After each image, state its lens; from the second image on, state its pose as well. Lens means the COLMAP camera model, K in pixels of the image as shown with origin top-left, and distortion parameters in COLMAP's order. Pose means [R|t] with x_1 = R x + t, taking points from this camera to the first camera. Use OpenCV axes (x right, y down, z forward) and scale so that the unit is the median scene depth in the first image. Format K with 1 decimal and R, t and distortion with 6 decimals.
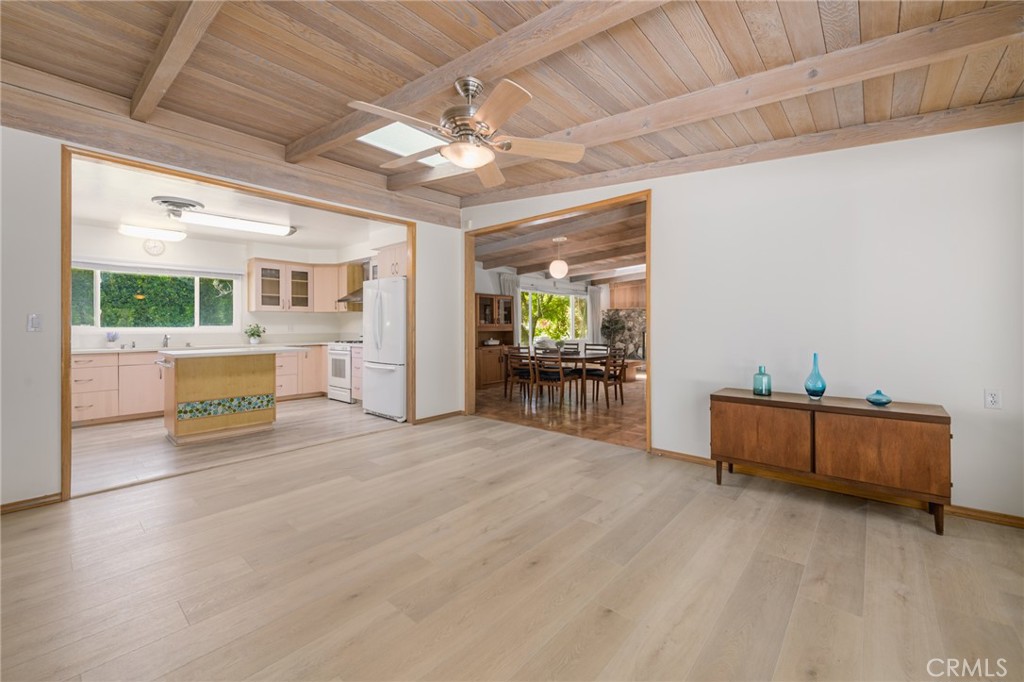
lens RADIAL K [[401.2, 0, 516.2], [0, 401.2, 330.5], [0, 0, 1]] dist [-0.000540, -0.000041]
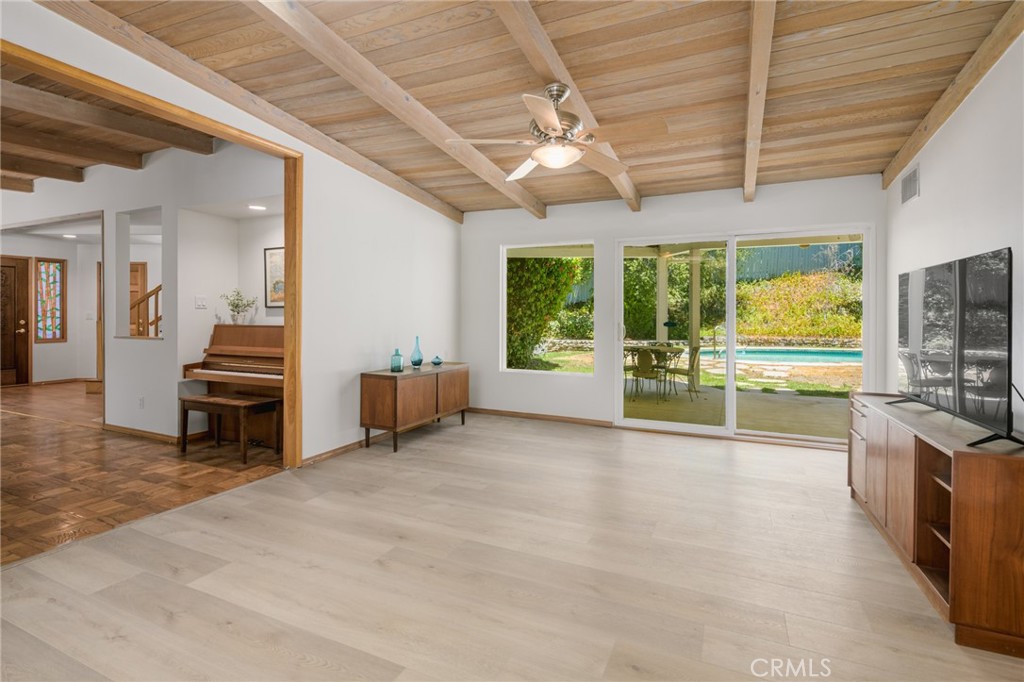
lens RADIAL K [[481.3, 0, 527.5], [0, 481.3, 319.8], [0, 0, 1]] dist [0.001954, 0.000263]
pose [[-0.309551, -0.000945, 0.950882, -0.959170], [0.005010, 0.999984, 0.002624, -0.003911], [-0.950870, 0.005576, -0.309542, 1.076297]]
